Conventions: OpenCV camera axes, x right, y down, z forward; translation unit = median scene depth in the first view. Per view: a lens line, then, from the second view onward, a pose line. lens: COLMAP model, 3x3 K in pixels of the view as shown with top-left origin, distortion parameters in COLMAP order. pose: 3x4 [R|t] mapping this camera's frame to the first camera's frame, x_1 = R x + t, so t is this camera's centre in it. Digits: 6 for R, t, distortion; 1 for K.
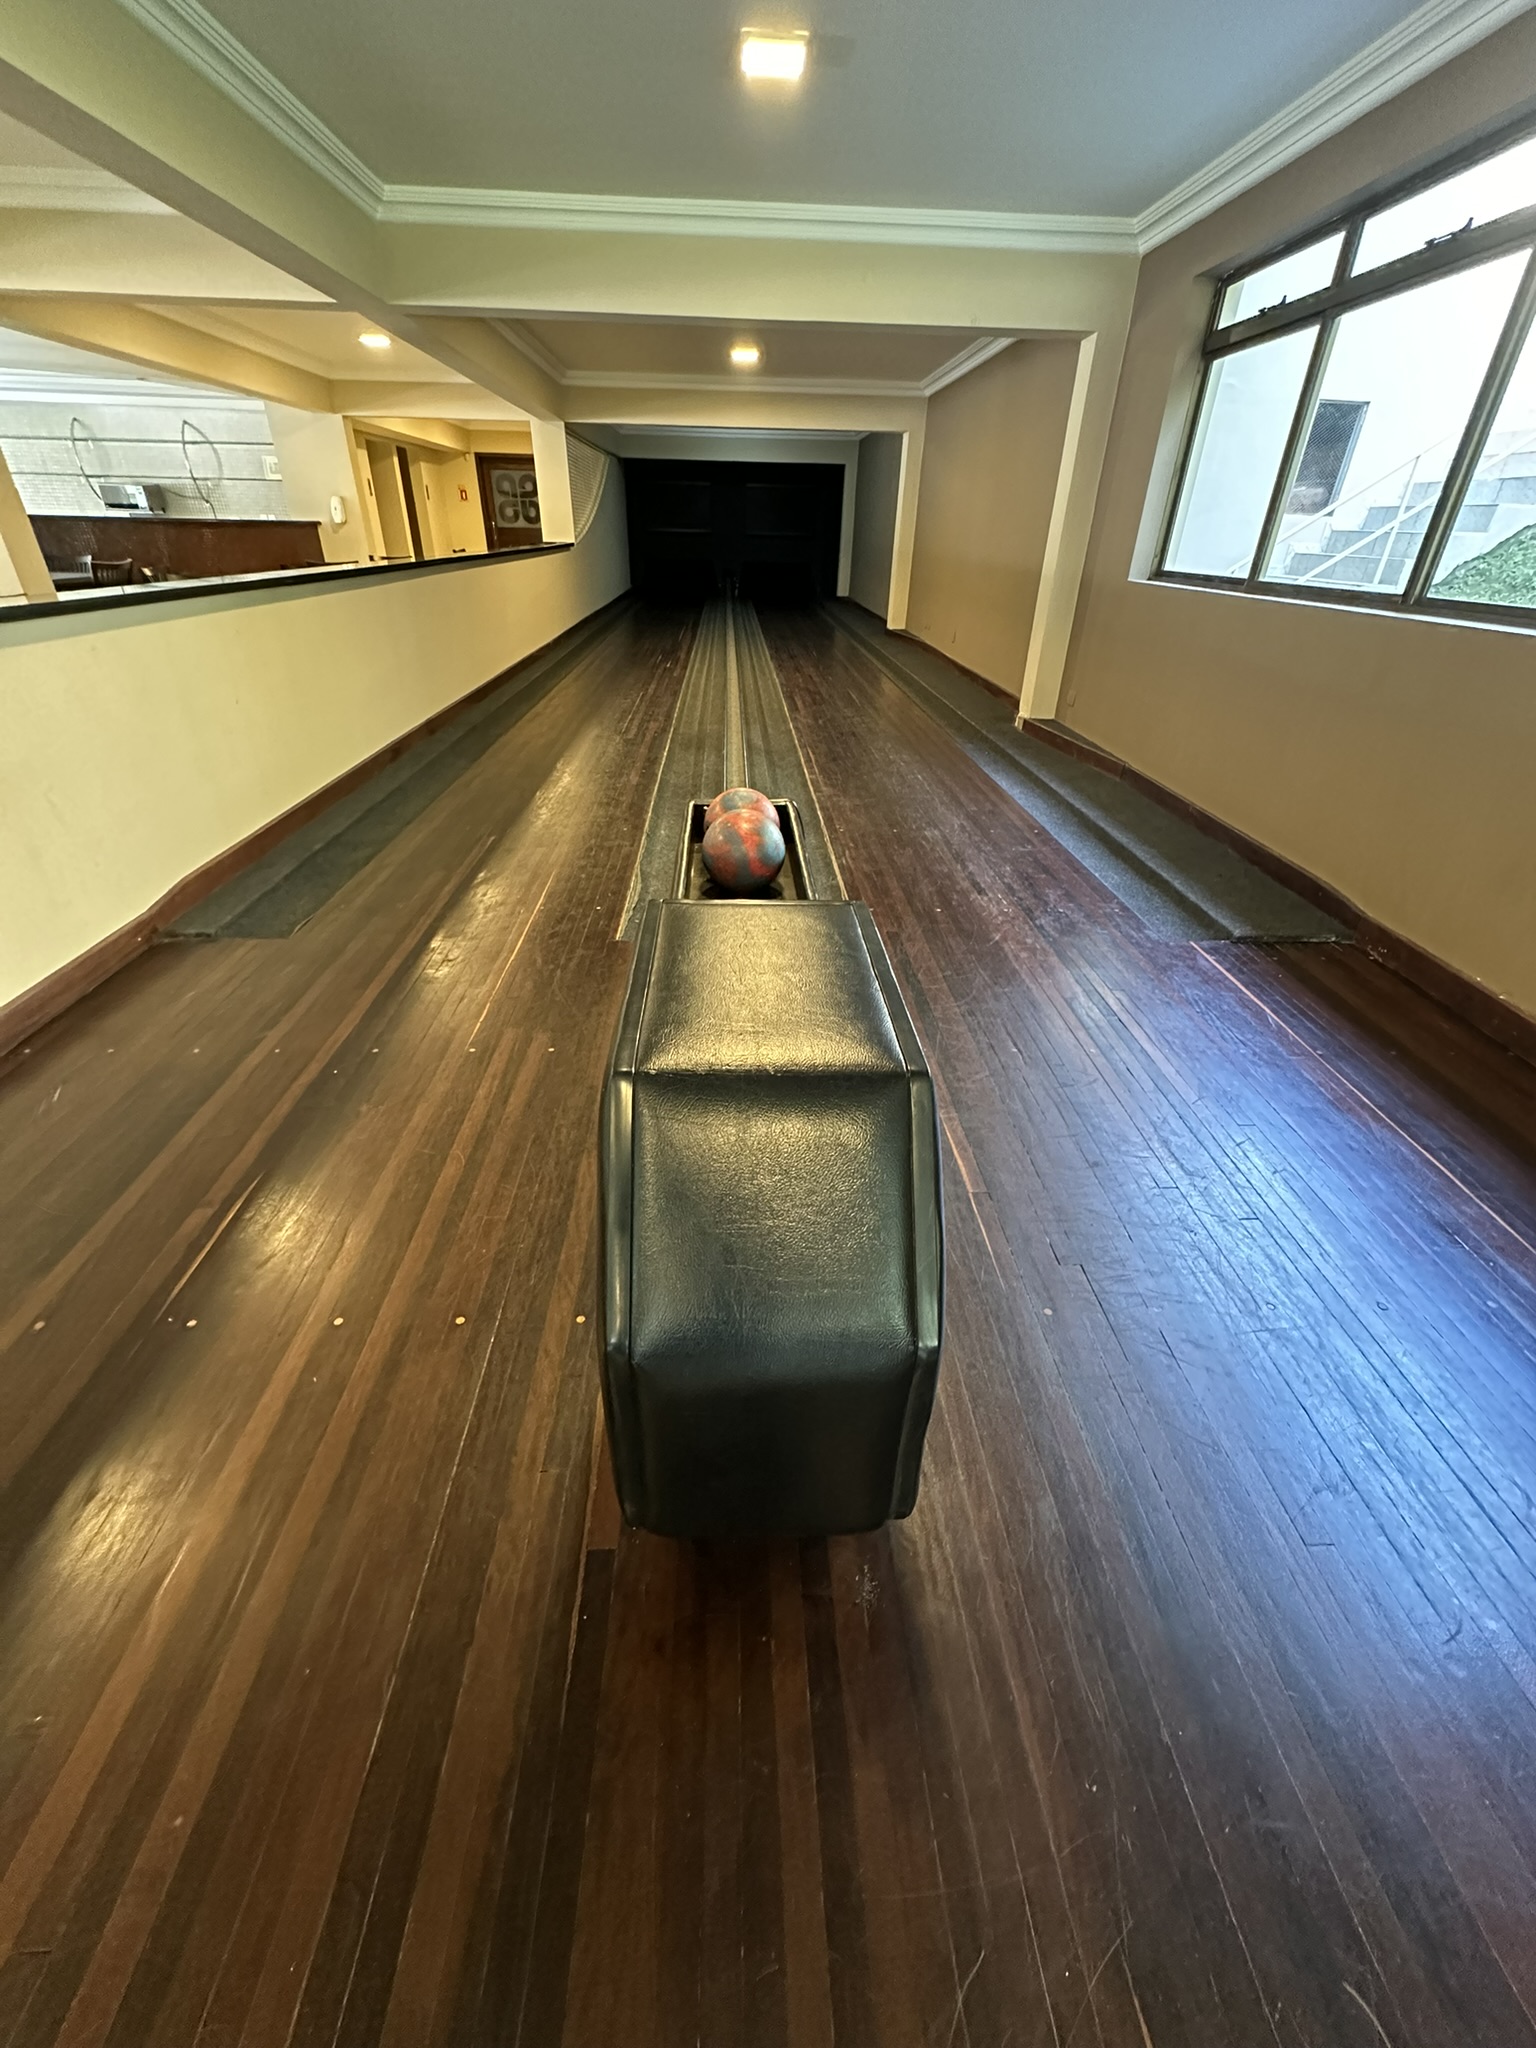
lens RADIAL K [[820.5, 0, 768.3], [0, 820.5, 1014.7], [0, 0, 1]] dist [-0.001580, 0.001002]
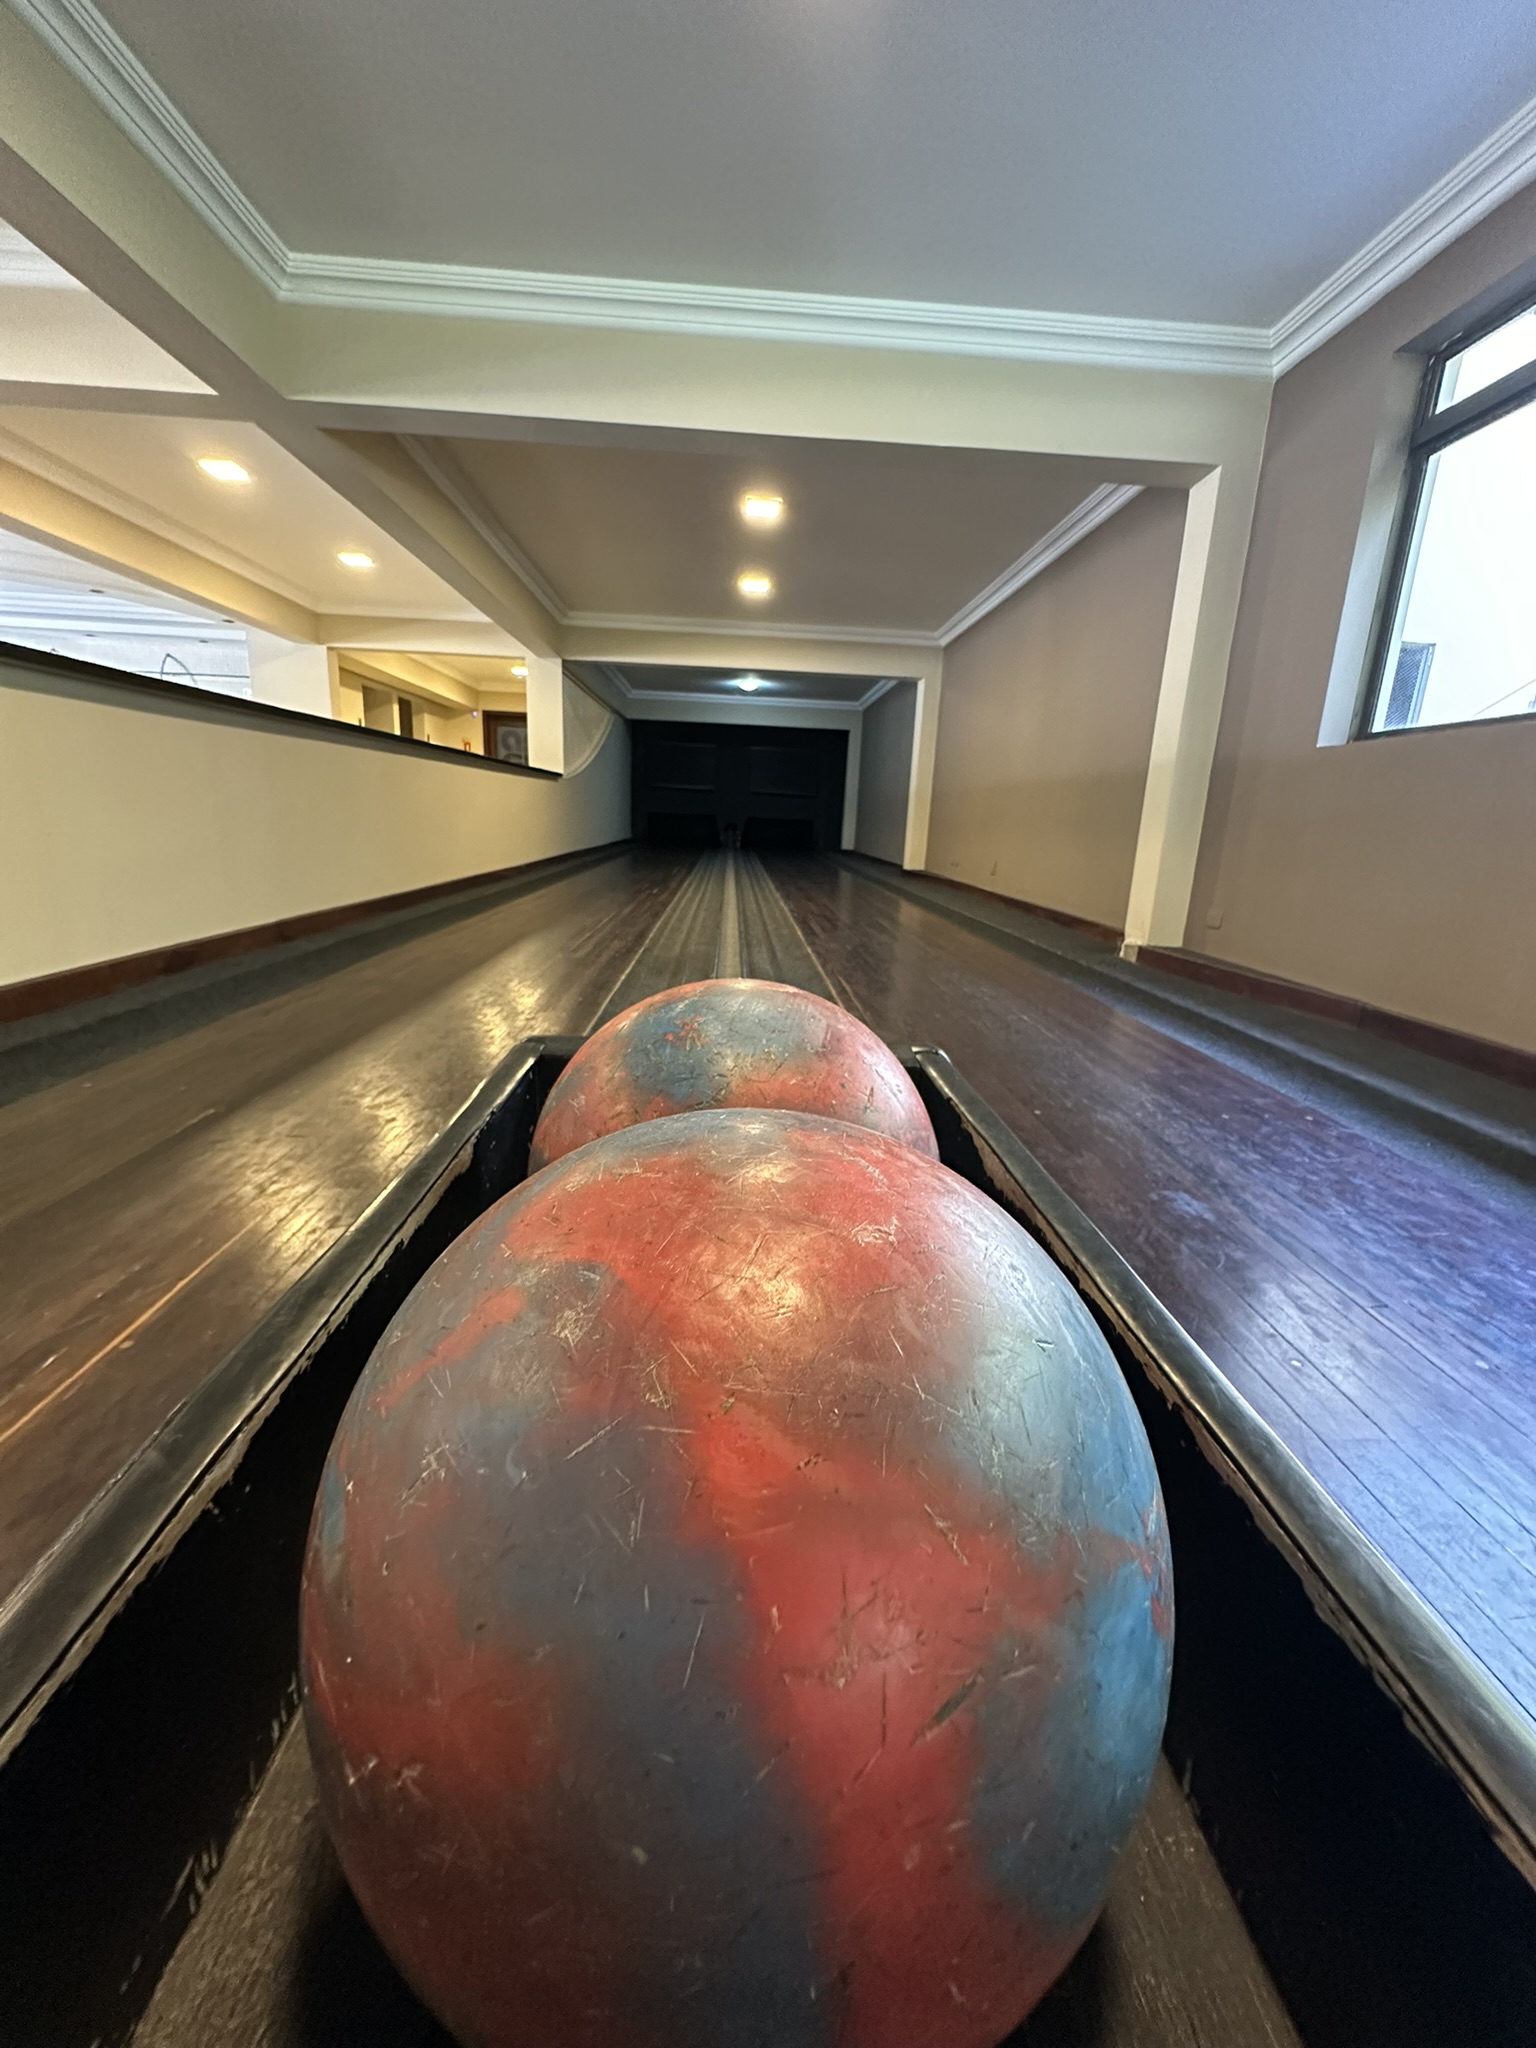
lens RADIAL K [[820.5, 0, 766.6], [0, 820.5, 1021.6], [0, 0, 1]] dist [-0.001580, 0.001002]
pose [[0.999763, 0.021458, 0.003675, -0.008344], [-0.019494, 0.957517, -0.287717, -0.065482], [-0.009693, 0.287577, 0.957708, 0.253753]]
